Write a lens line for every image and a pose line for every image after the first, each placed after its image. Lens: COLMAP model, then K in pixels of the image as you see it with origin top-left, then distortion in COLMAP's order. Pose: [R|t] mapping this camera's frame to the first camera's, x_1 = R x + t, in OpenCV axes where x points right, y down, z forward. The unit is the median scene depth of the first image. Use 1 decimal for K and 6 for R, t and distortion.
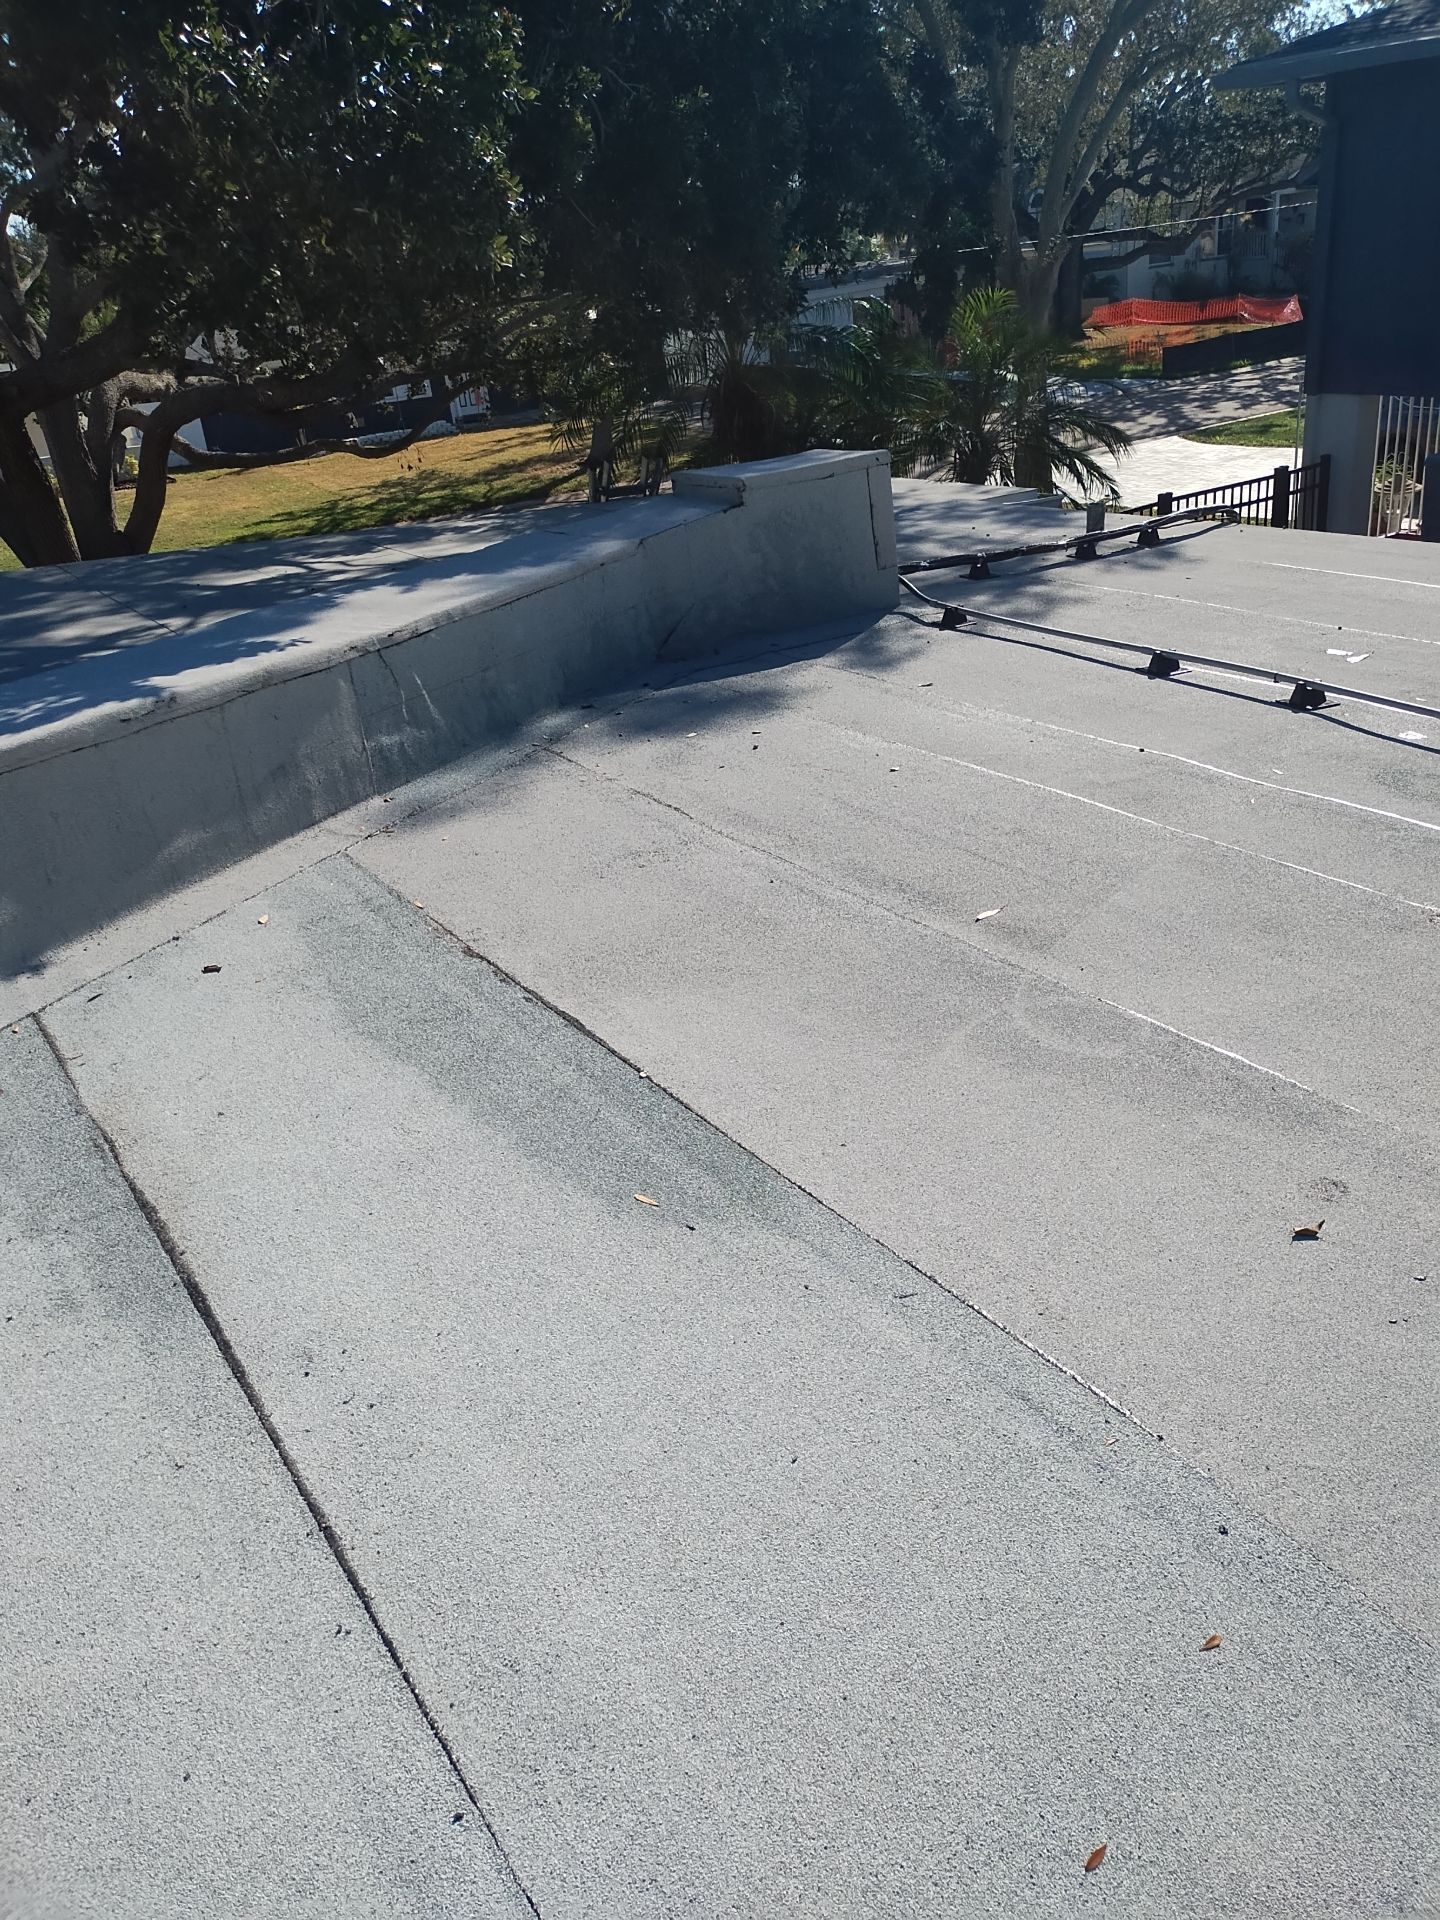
lens RADIAL K [[1375.4, 0, 720.0], [0, 1375.4, 960.0], [0, 0, 1]] dist [0.085634, -0.070535]
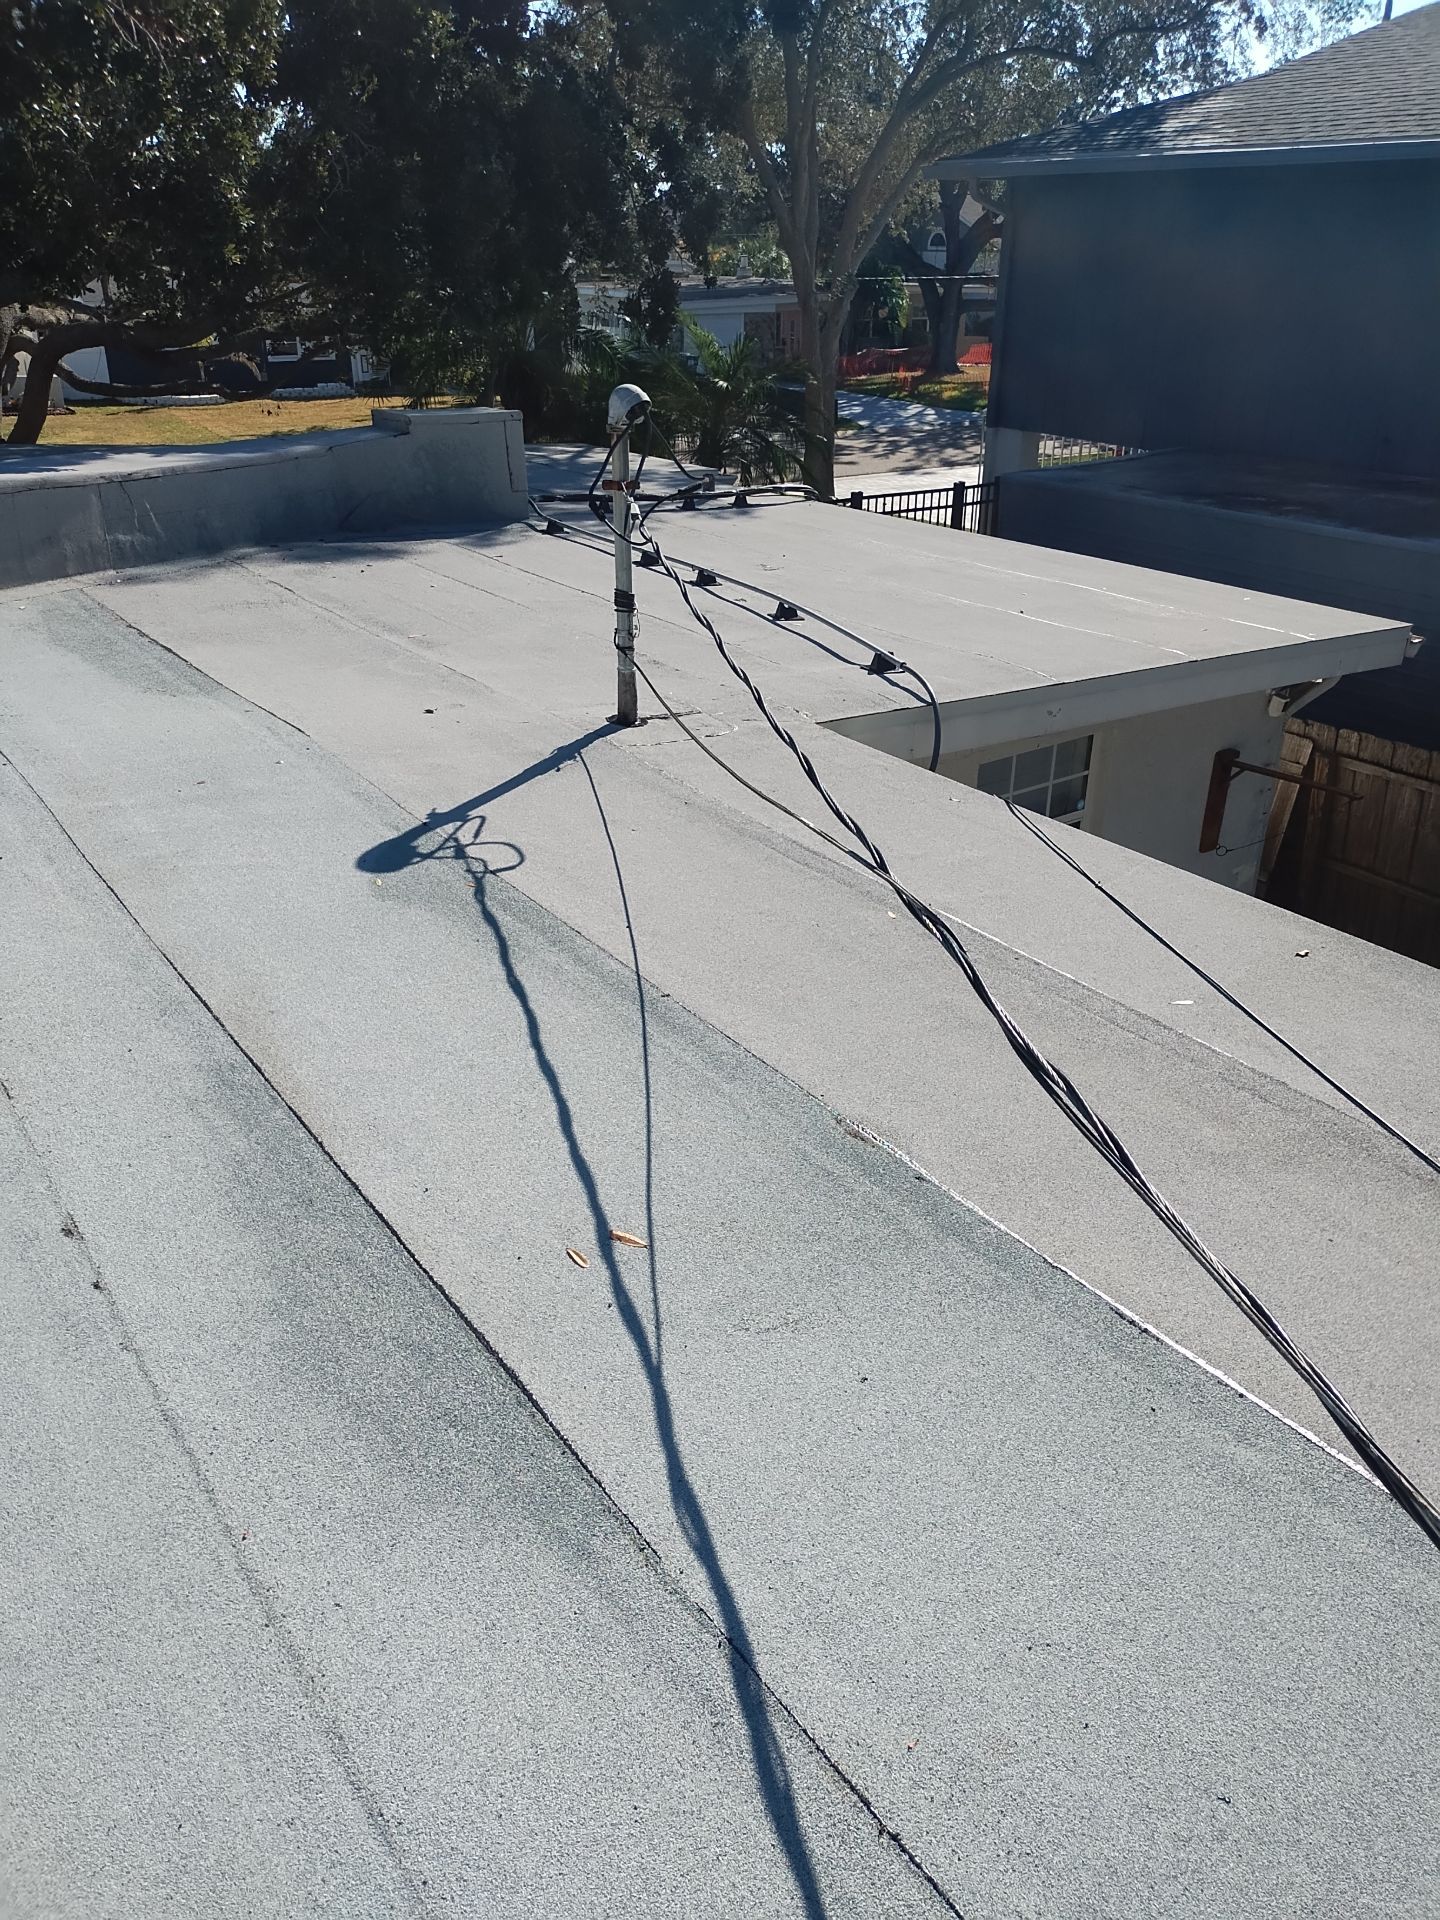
lens RADIAL K [[1461.4, 0, 720.0], [0, 1461.4, 960.0], [0, 0, 1]] dist [0.091005, -0.085333]
pose [[0.995295, 0.082803, 0.050312, 0.310544], [-0.081631, 0.996351, -0.024913, 0.242790], [-0.052191, 0.020688, 0.998423, -0.583145]]
